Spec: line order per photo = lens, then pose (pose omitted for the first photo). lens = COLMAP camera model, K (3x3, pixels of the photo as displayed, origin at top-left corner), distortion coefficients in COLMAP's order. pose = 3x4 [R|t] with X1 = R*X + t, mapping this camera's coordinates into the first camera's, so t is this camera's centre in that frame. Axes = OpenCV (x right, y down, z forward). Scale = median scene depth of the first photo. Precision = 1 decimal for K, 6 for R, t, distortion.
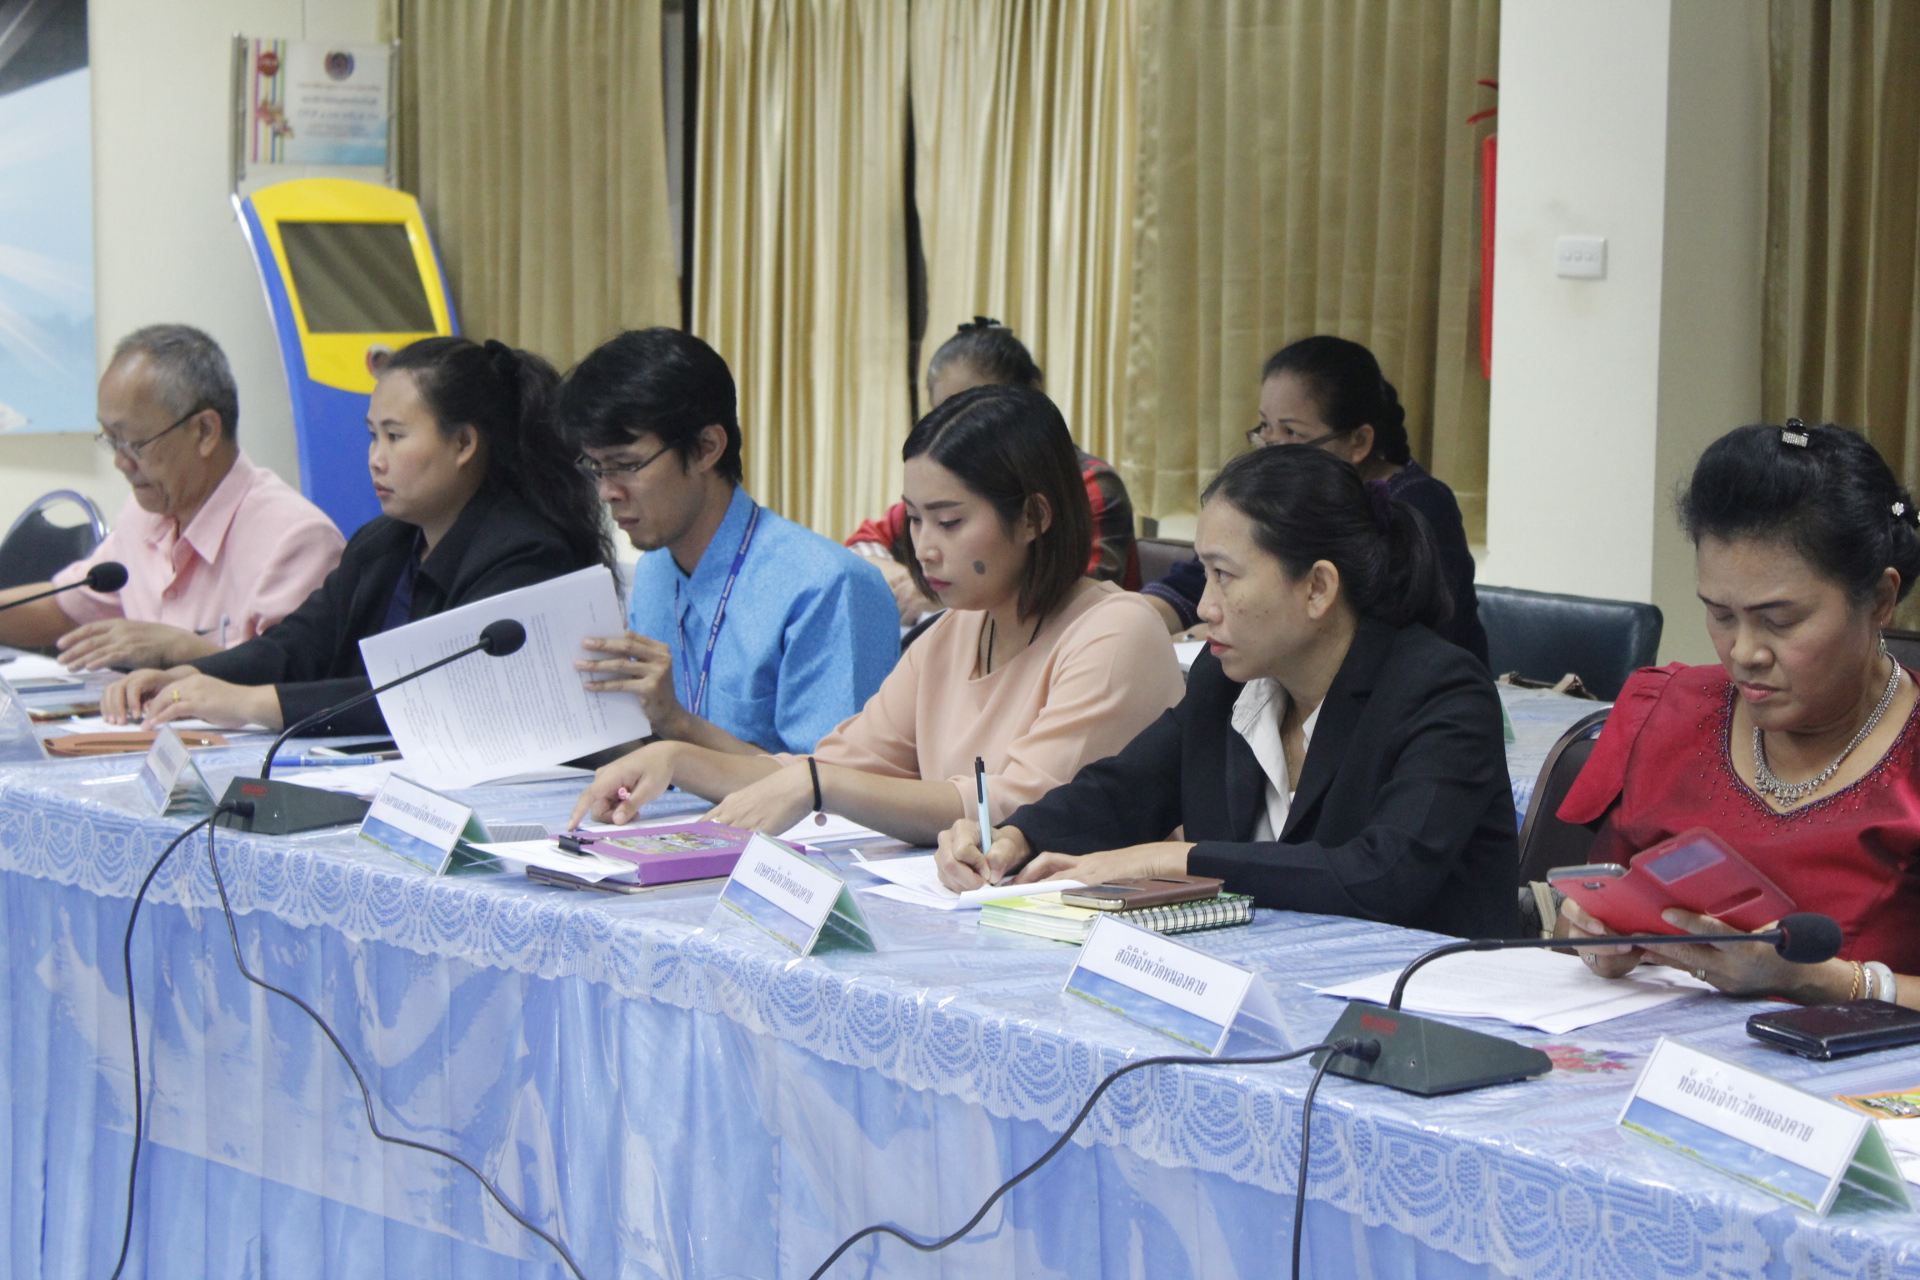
lens RADIAL K [[4159.1, 0, 945.8], [0, 4159.1, 626.3], [0, 0, 1]] dist [0.148392, 0.000000]
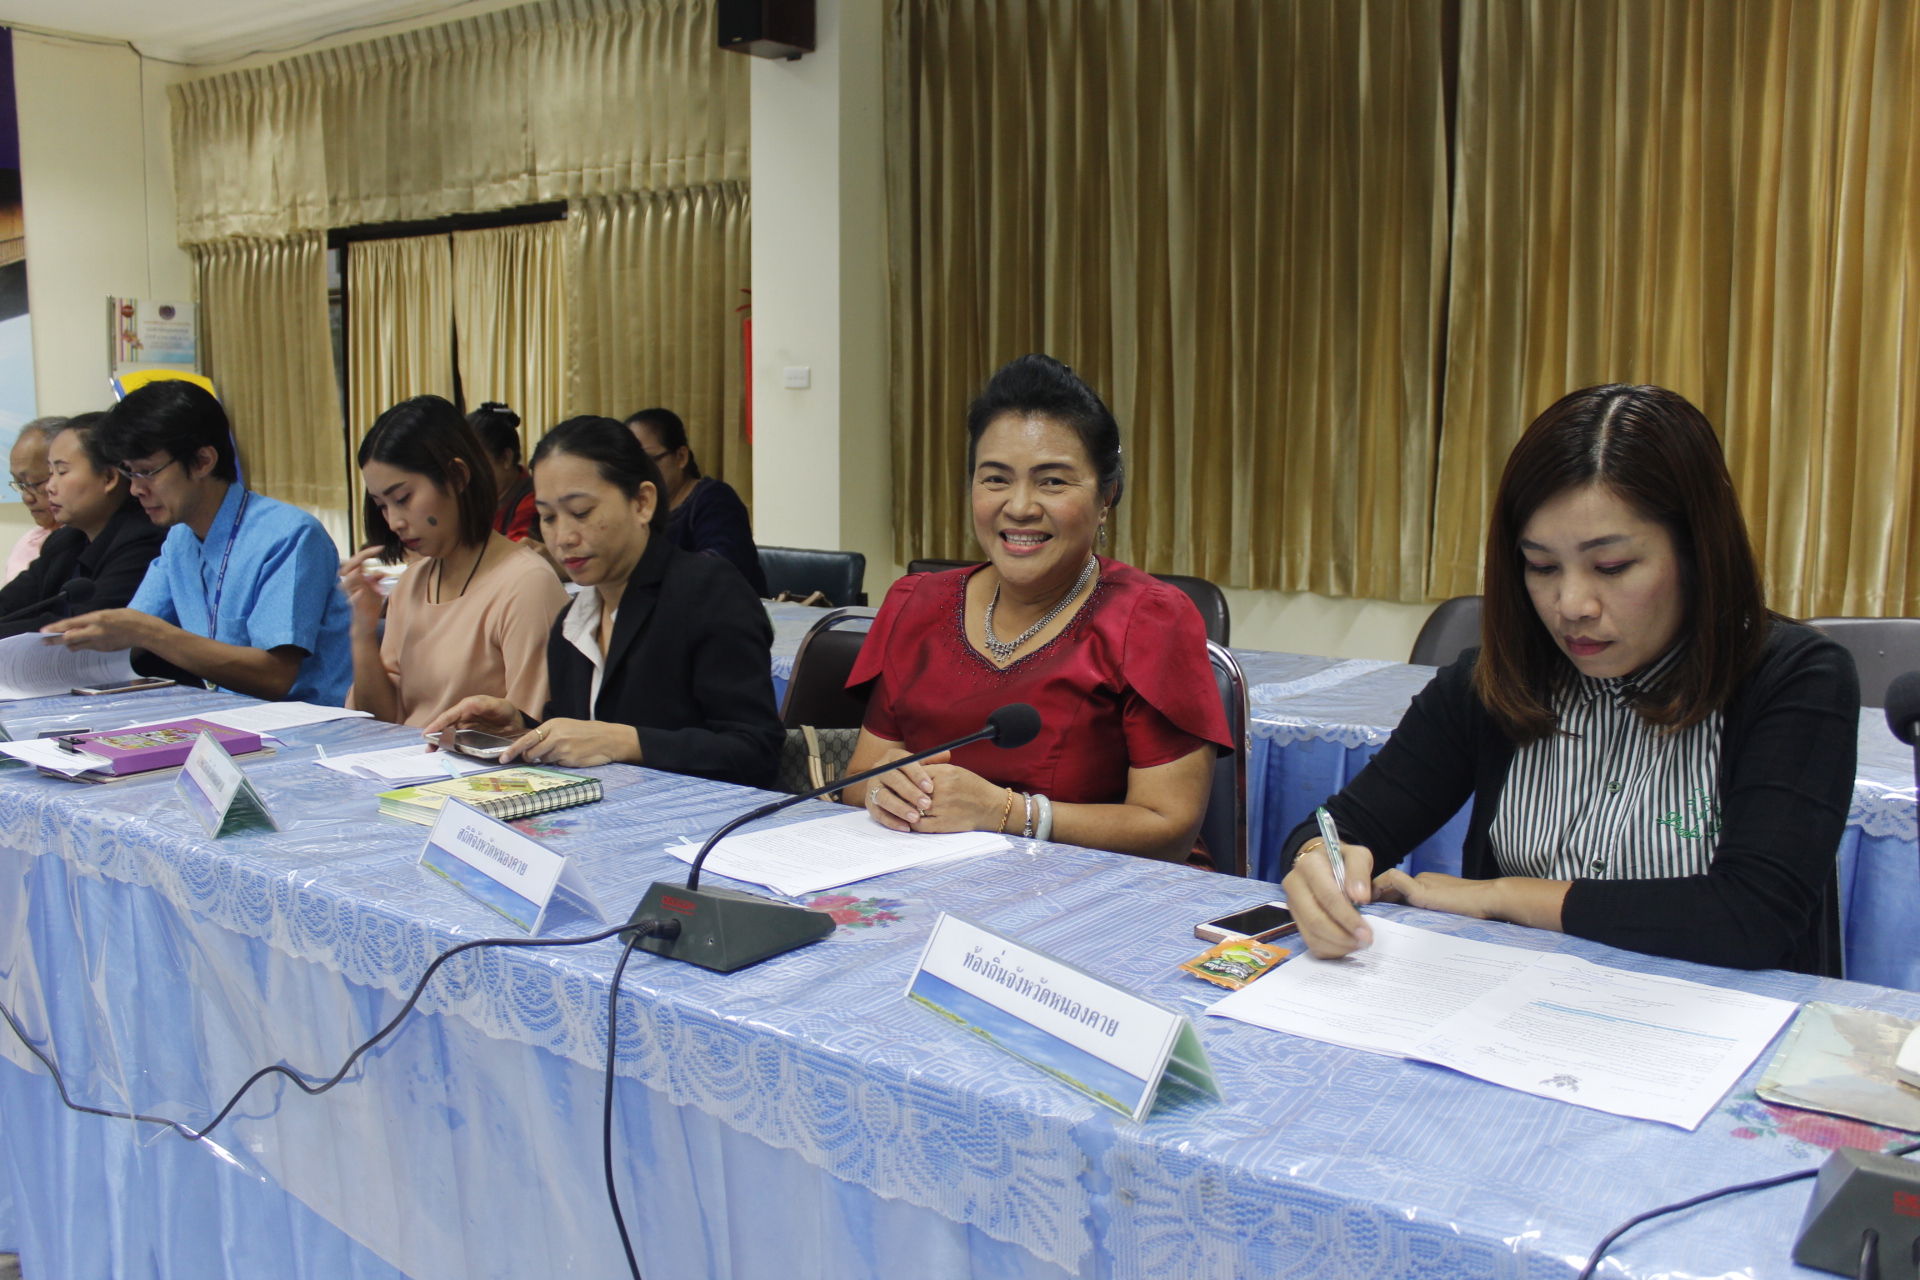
lens RADIAL K [[1629.9, 0, 960.1], [0, 1629.9, 631.4], [0, 0, 1]] dist [-0.128387, 0.017794]
pose [[0.966820, -0.039831, 0.252333, 0.058305], [0.032866, 0.998955, 0.031758, 0.011261], [-0.253334, -0.022411, 0.967119, 0.472528]]
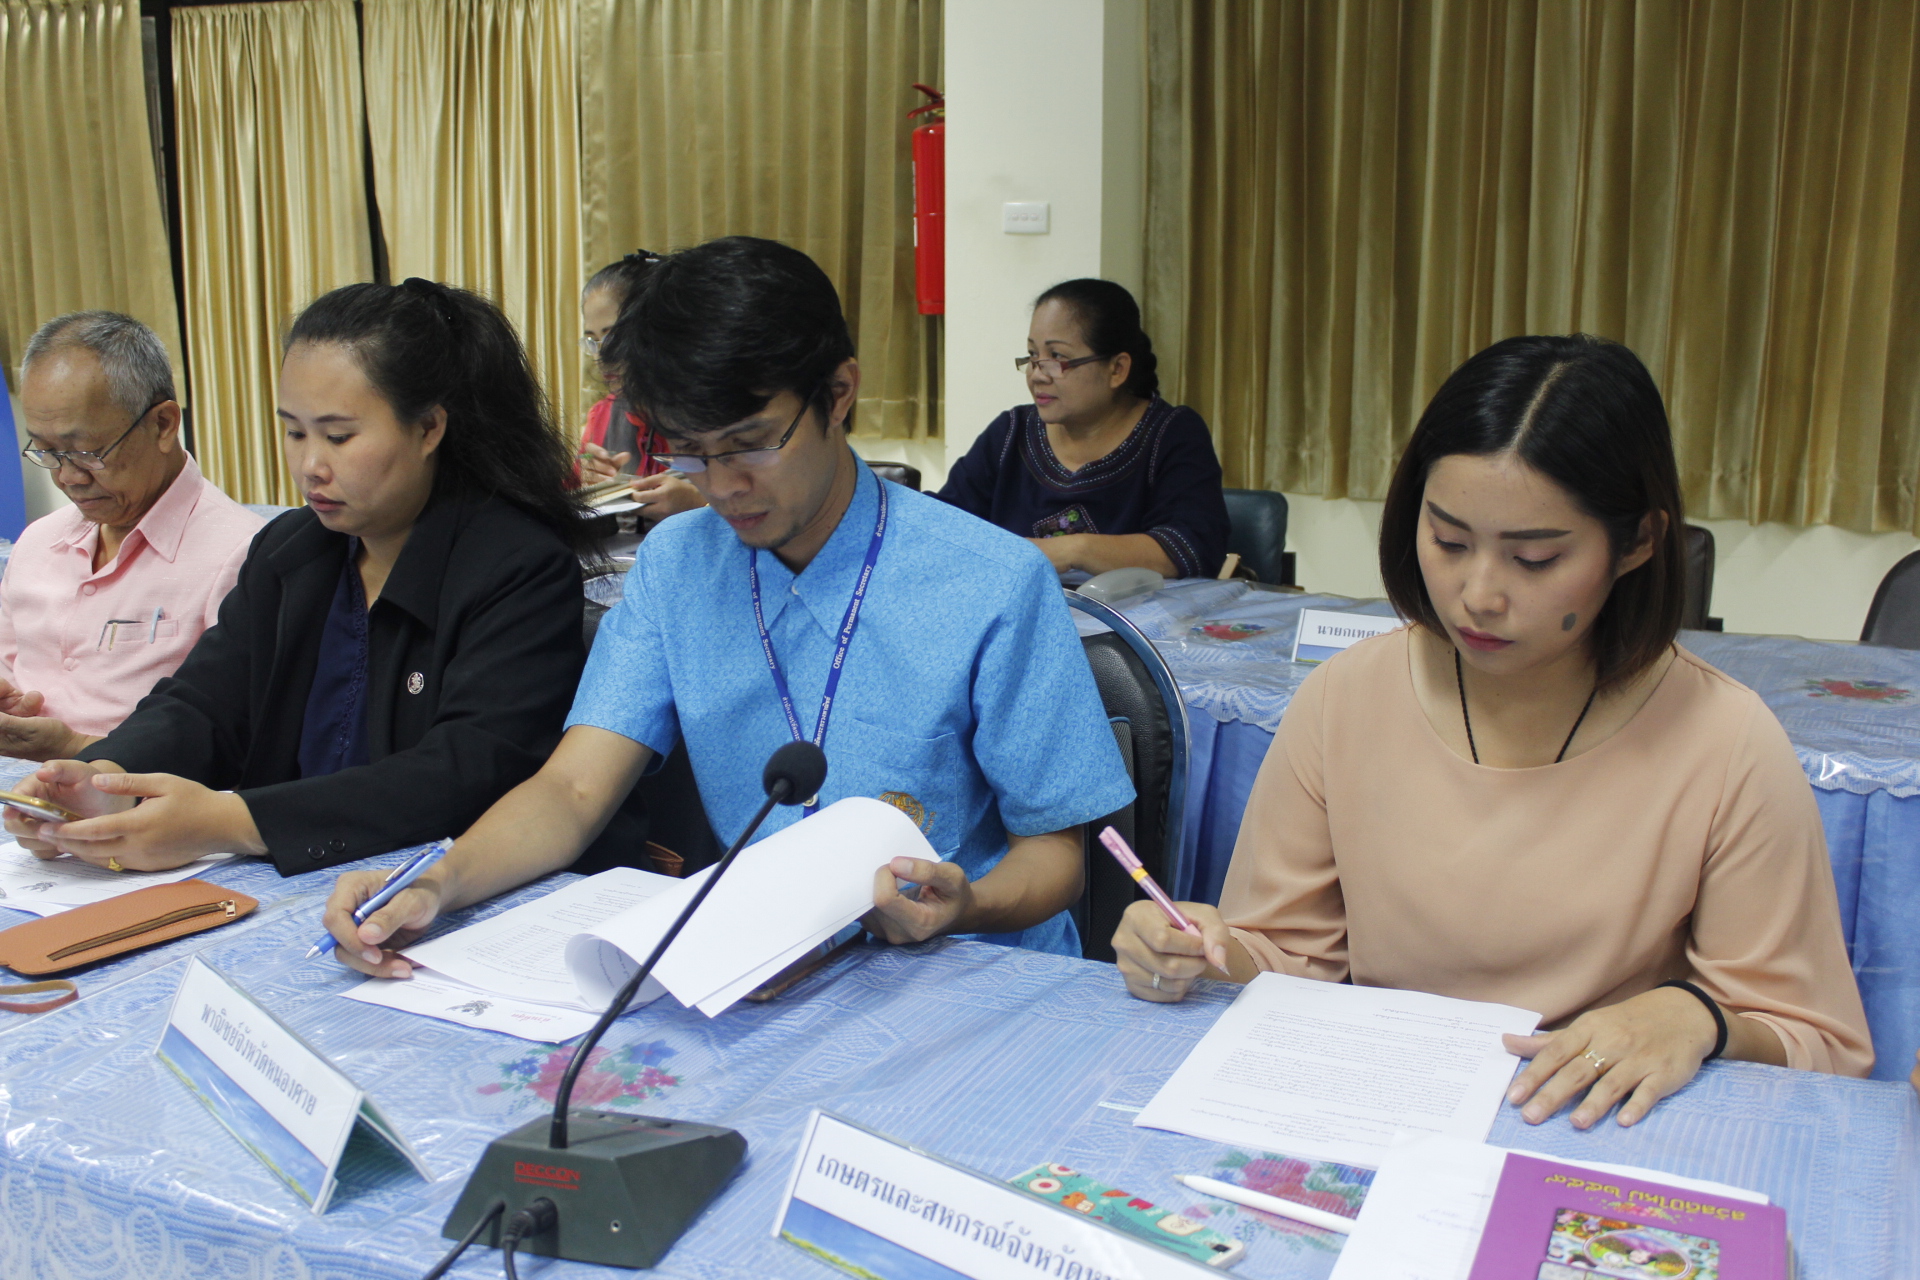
lens RADIAL K [[1876.3, 0, 963.7], [0, 1876.3, 650.2], [0, 0, 1]] dist [-0.076598, 0.000000]
pose [[0.906746, -0.096407, 0.410508, -0.213525], [0.051960, 0.991640, 0.118112, -0.043941], [-0.418463, -0.085767, 0.904175, 0.848160]]
